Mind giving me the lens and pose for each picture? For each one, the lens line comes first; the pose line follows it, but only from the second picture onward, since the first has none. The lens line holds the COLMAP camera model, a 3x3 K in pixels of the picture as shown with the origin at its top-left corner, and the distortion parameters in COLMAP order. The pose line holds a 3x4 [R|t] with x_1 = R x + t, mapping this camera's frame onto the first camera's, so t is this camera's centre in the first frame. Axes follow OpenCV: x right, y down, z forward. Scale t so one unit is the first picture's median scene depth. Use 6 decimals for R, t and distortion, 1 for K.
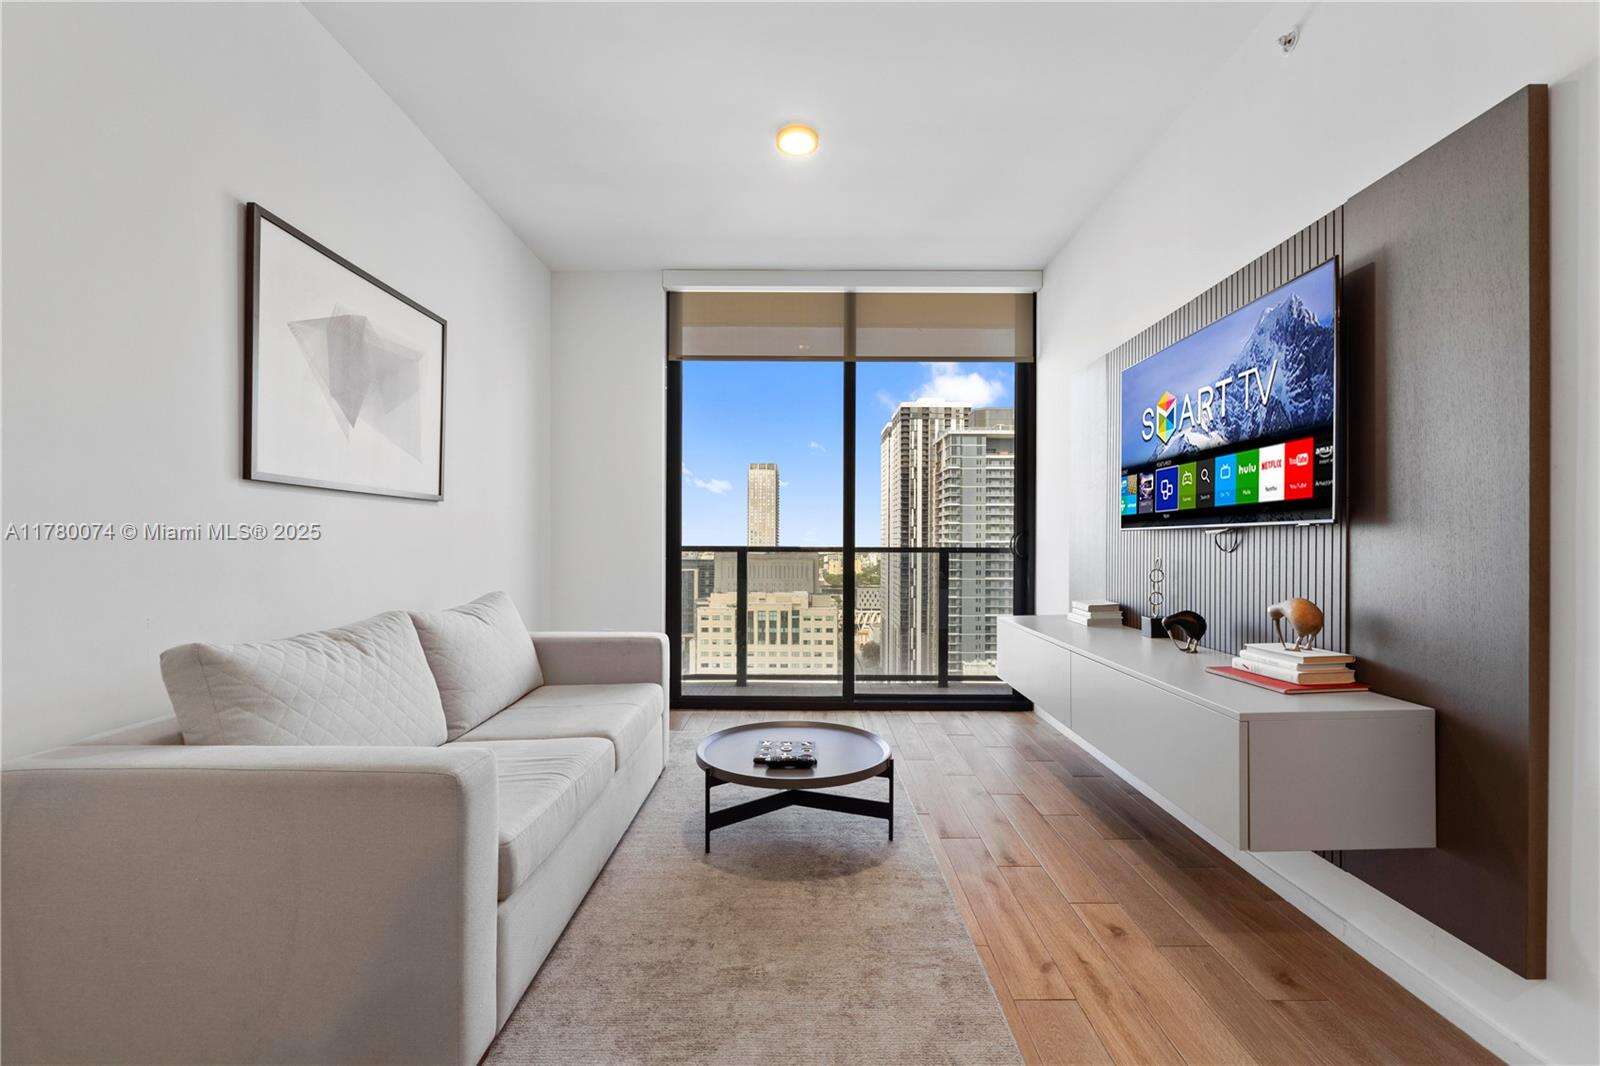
lens RADIAL K [[683.6, 0, 804.0], [0, 683.6, 545.2], [0, 0, 1]] dist [-0.006395, -0.001063]
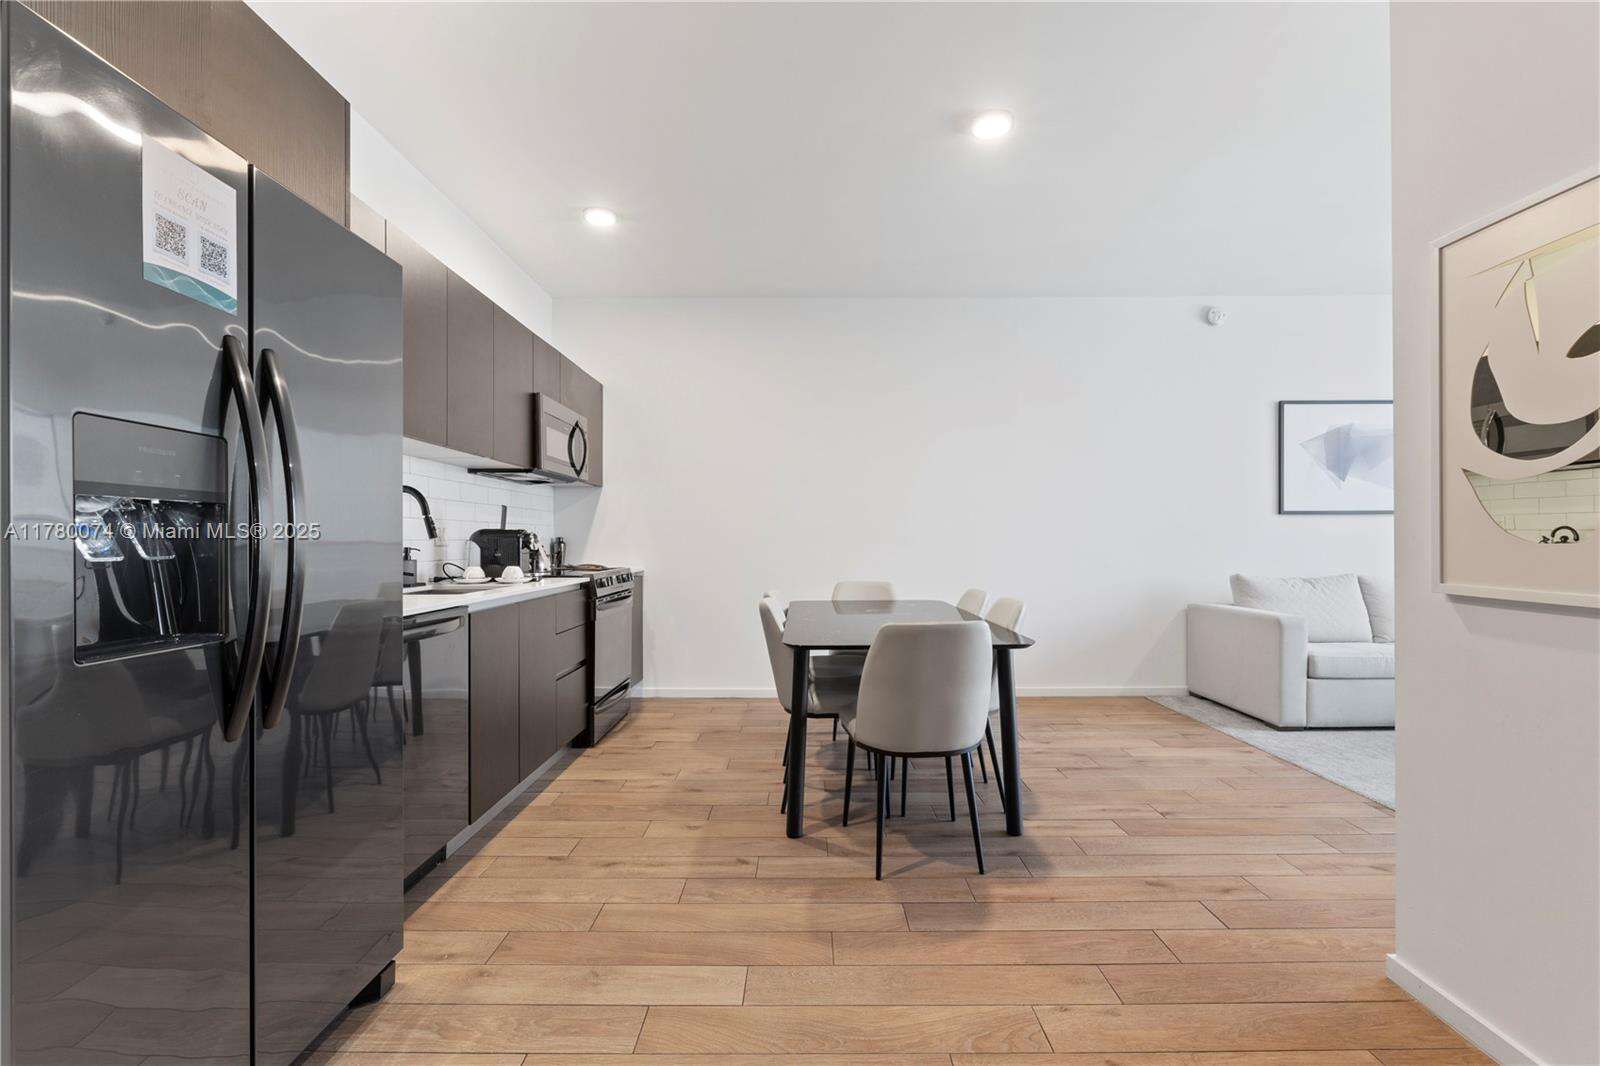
lens RADIAL K [[683.6, 0, 805.2], [0, 683.6, 537.7], [0, 0, 1]] dist [-0.006395, -0.001063]
pose [[0.003403, -0.008703, -0.999956, 1.381257], [0.003726, 0.999955, -0.008690, 0.000952], [0.999987, -0.003696, 0.003435, -0.601427]]
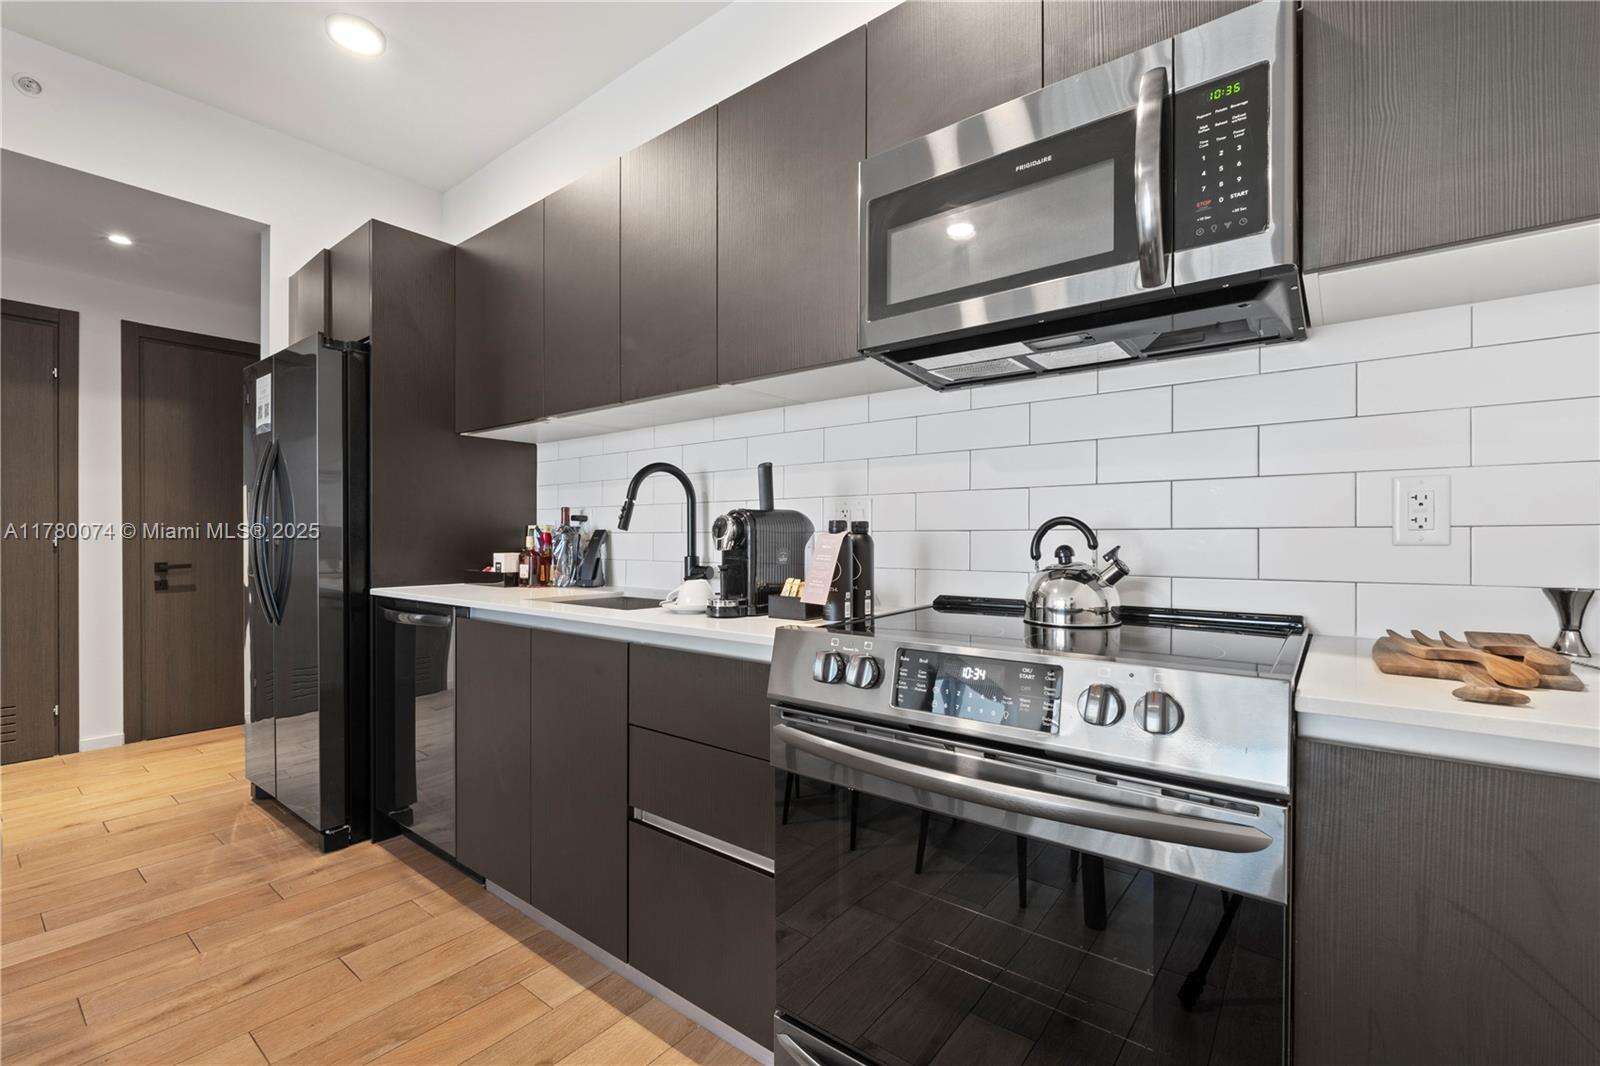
lens RADIAL K [[683.6, 0, 806.7], [0, 683.6, 542.3], [0, 0, 1]] dist [-0.006395, -0.001063]
pose [[-0.795320, -0.009984, 0.606108, -0.542704], [-0.004667, 0.999936, 0.010348, -0.004603], [-0.606172, 0.005401, -0.795315, -0.673358]]
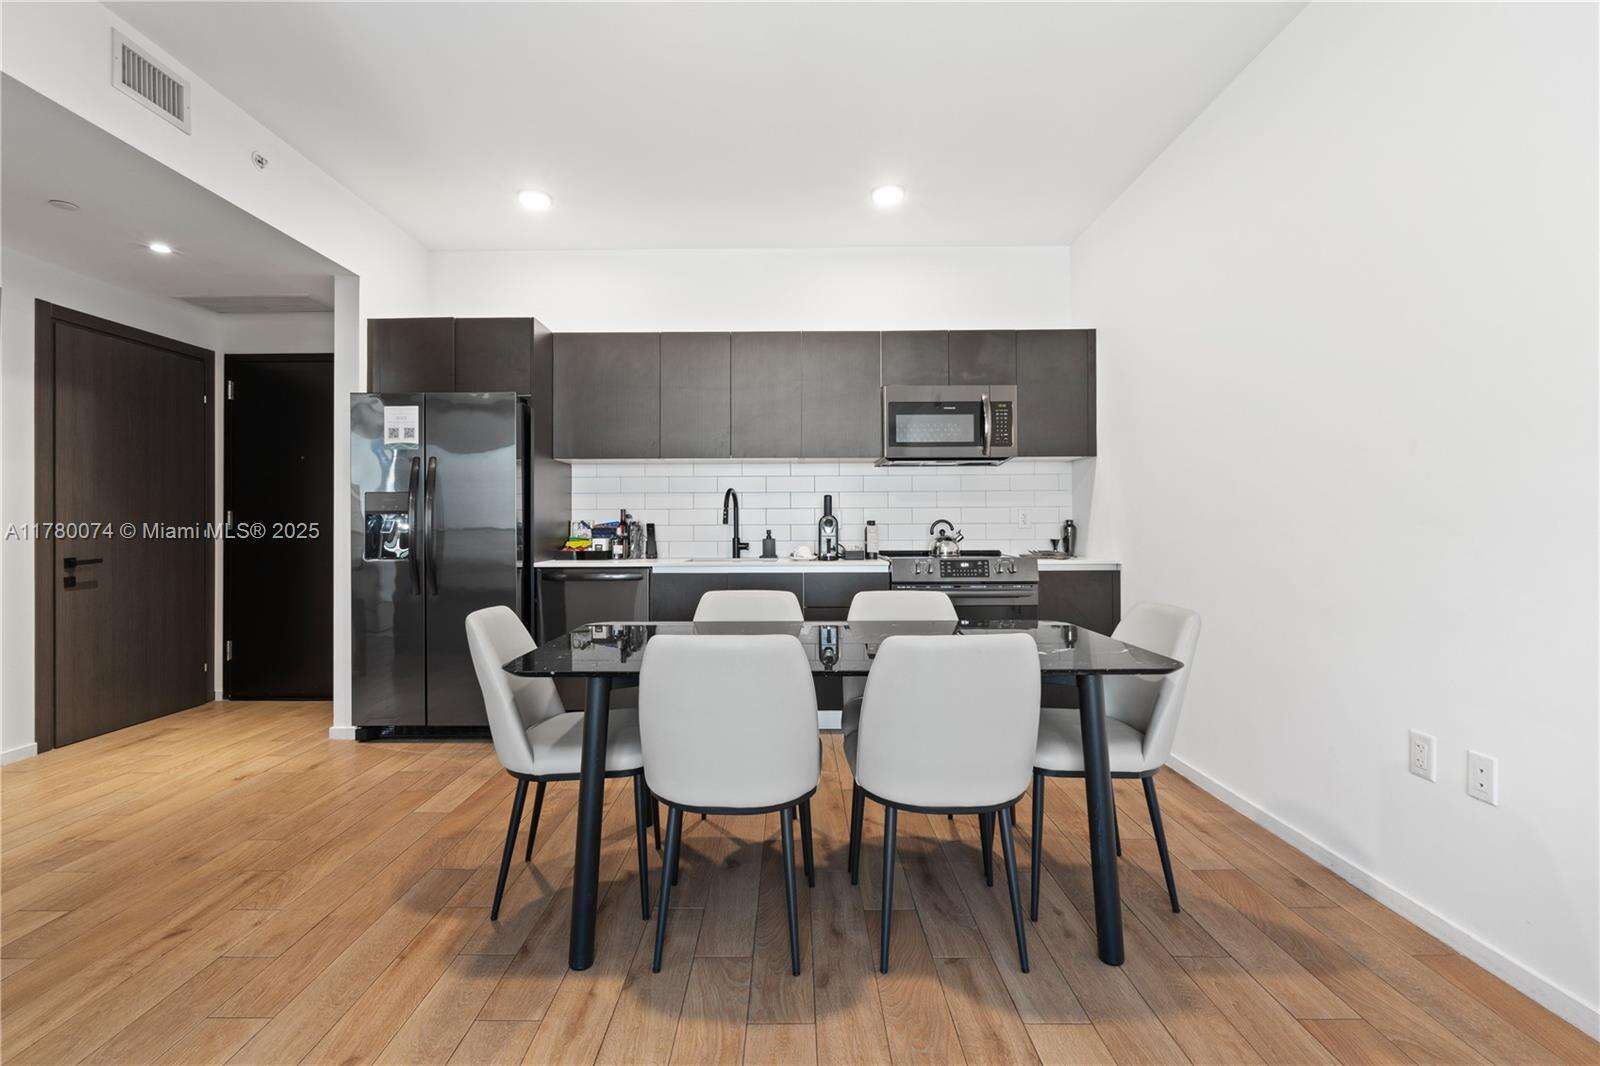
lens RADIAL K [[683.6, 0, 774.9], [0, 683.6, 527.7], [0, 0, 1]] dist [-0.006395, -0.001063]
pose [[-0.999972, -0.000039, 0.007498, 0.057390], [-0.000056, 0.999997, -0.002290, 0.002574], [-0.007498, -0.002291, -0.999969, 0.474277]]
